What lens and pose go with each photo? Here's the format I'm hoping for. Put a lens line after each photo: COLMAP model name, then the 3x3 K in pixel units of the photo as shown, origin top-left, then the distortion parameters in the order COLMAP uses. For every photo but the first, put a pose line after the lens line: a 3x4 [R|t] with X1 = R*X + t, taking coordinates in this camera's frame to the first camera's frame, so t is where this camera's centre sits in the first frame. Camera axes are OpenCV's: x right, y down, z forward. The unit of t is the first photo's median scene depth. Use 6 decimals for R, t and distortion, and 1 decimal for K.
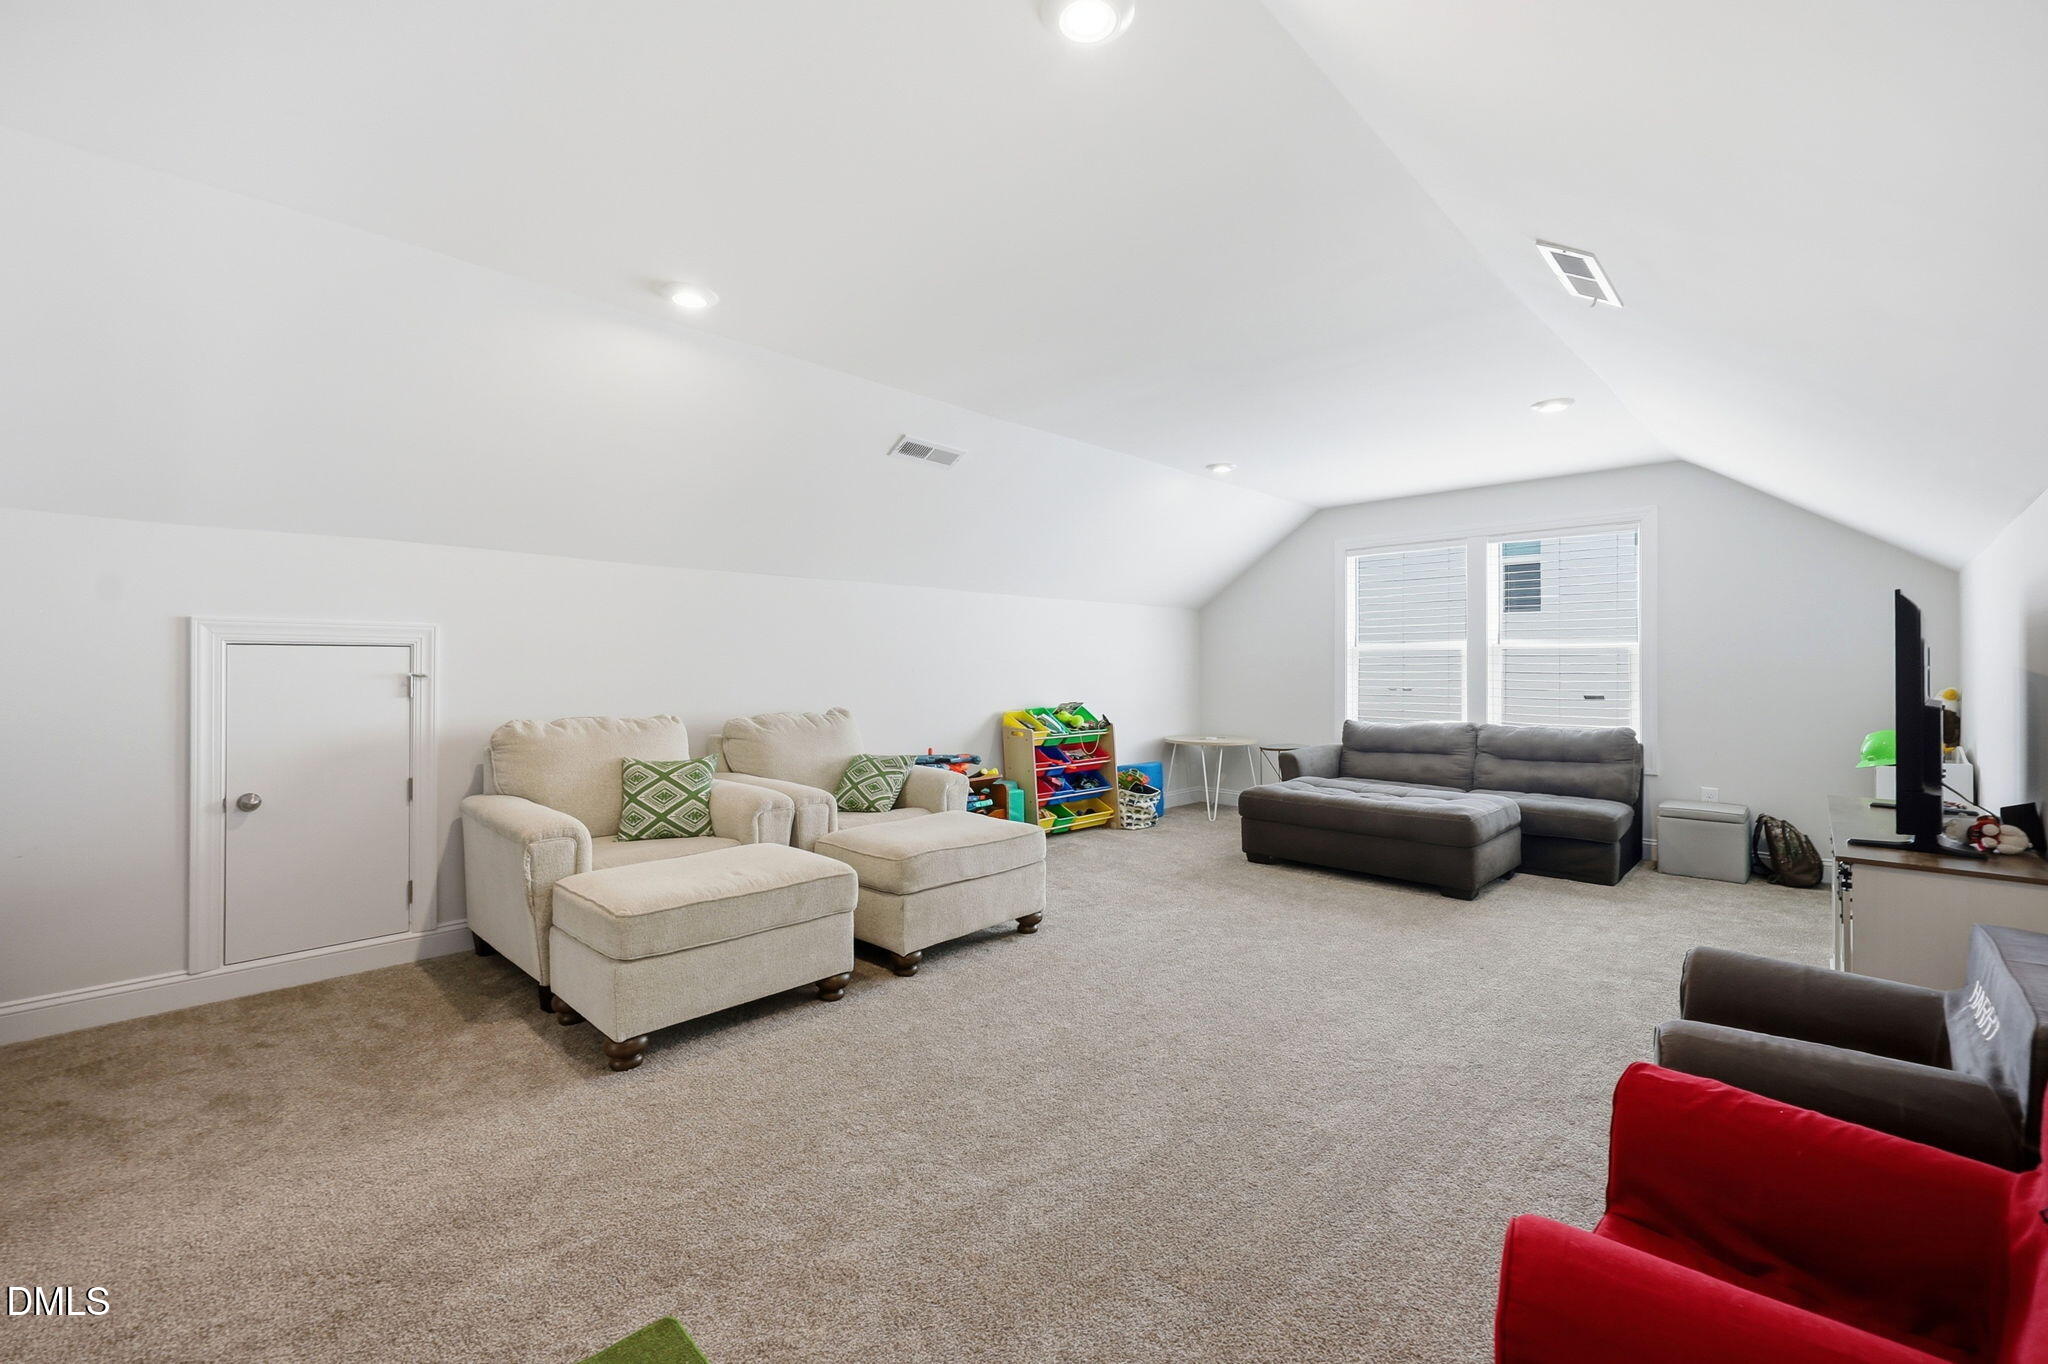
lens RADIAL K [[850.1, 0, 1028.3], [0, 850.1, 657.4], [0, 0, 1]] dist [-0.000594, -0.000057]
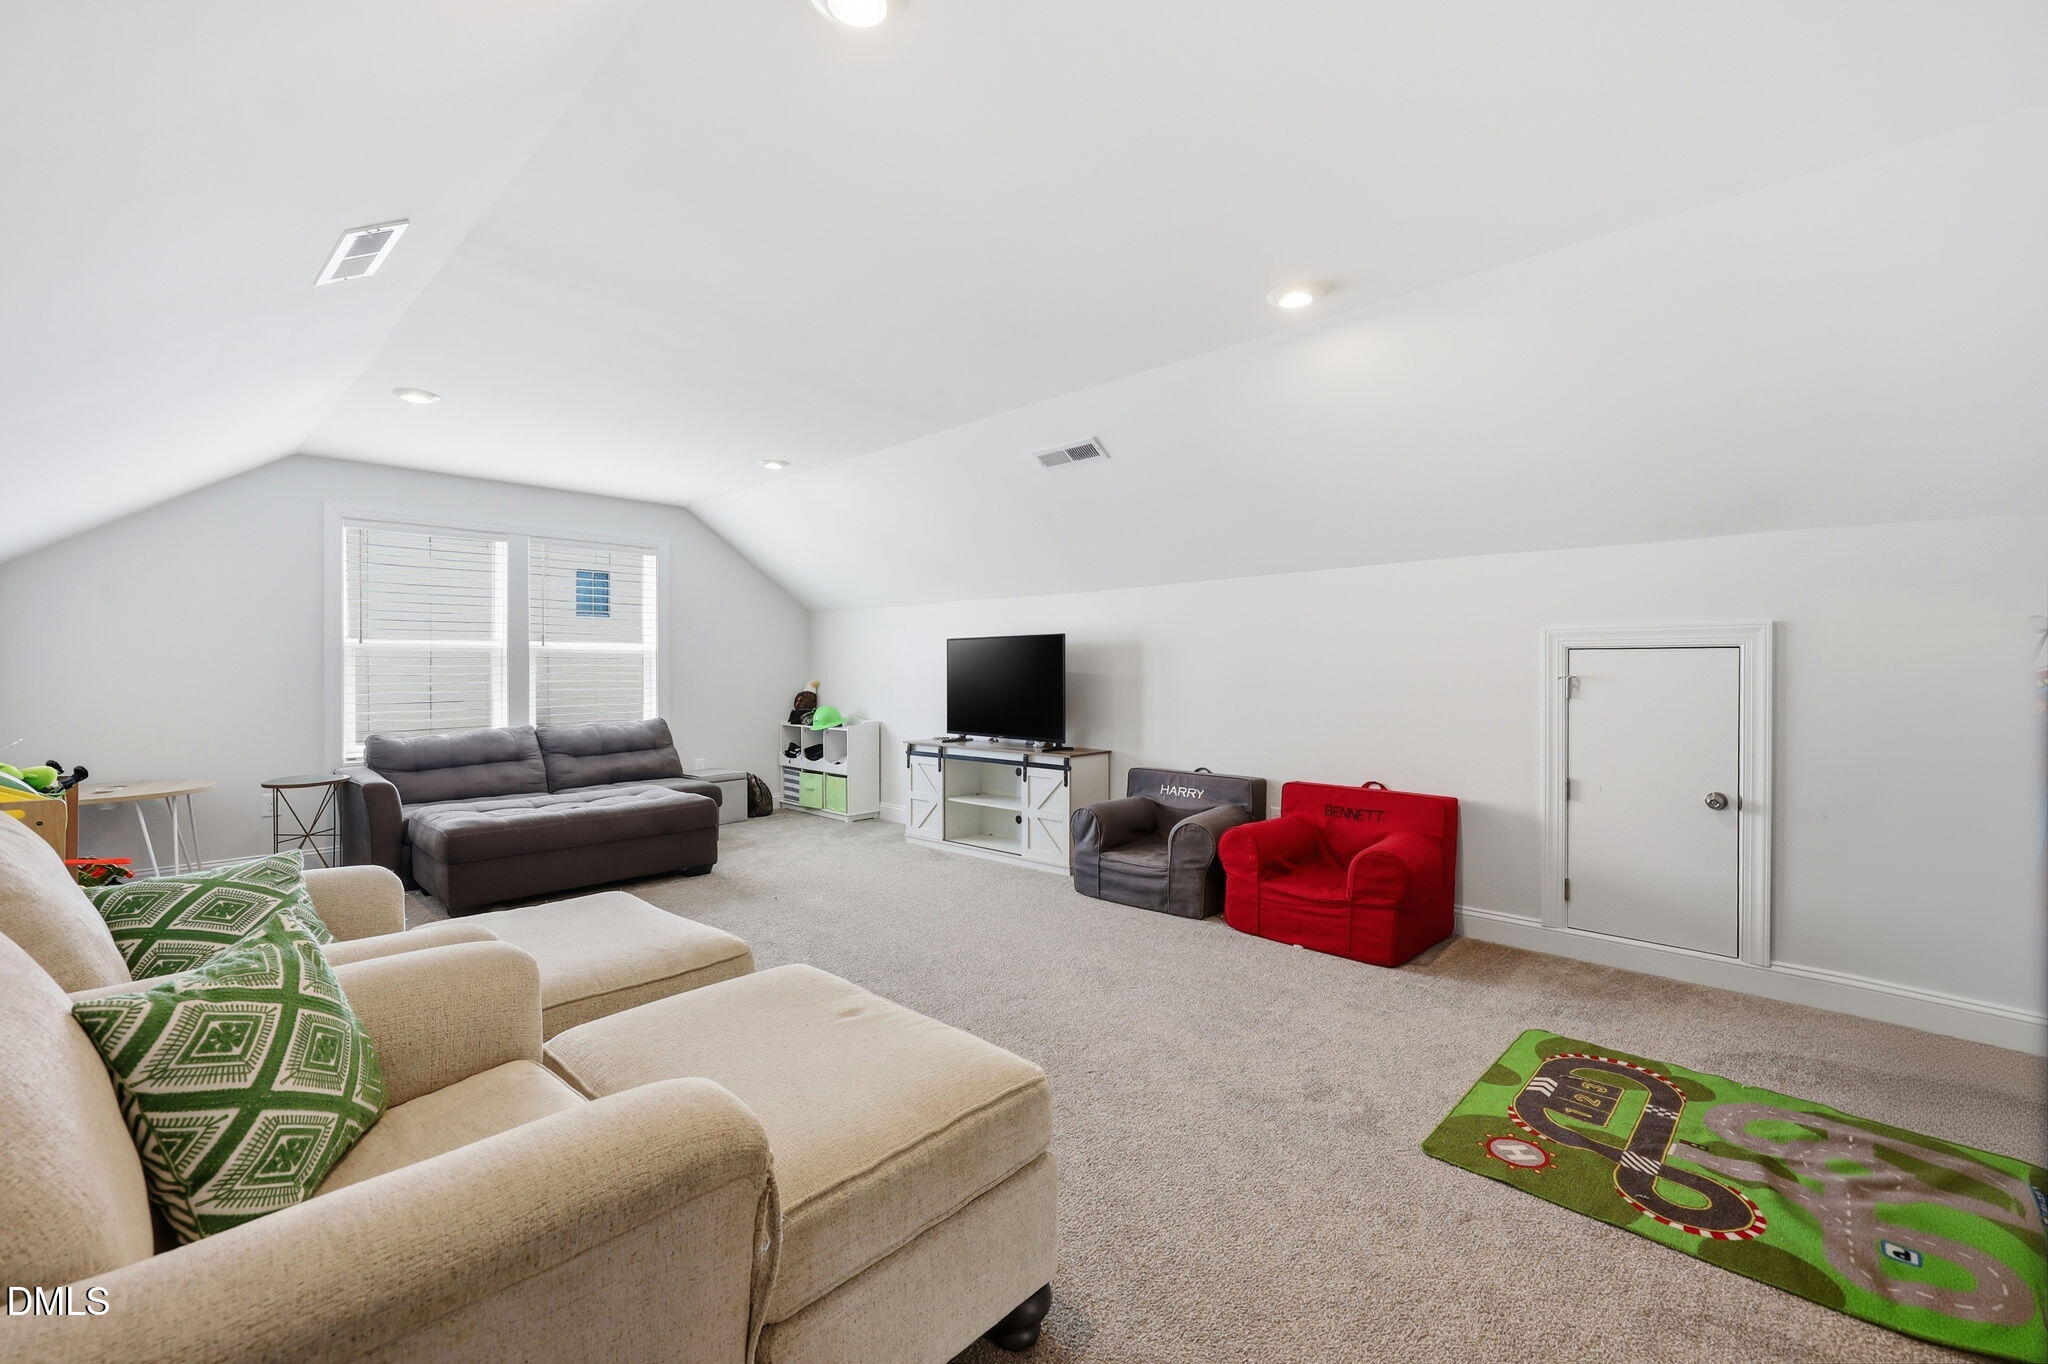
lens RADIAL K [[832.8, 0, 1033.9], [0, 832.8, 675.0], [0, 0, 1]] dist [0.001090, 0.000039]
pose [[0.008022, -0.009386, 0.999924, -0.458975], [-0.007769, 0.999925, 0.009449, 0.004934], [-0.999938, -0.007844, 0.007948, 0.431741]]
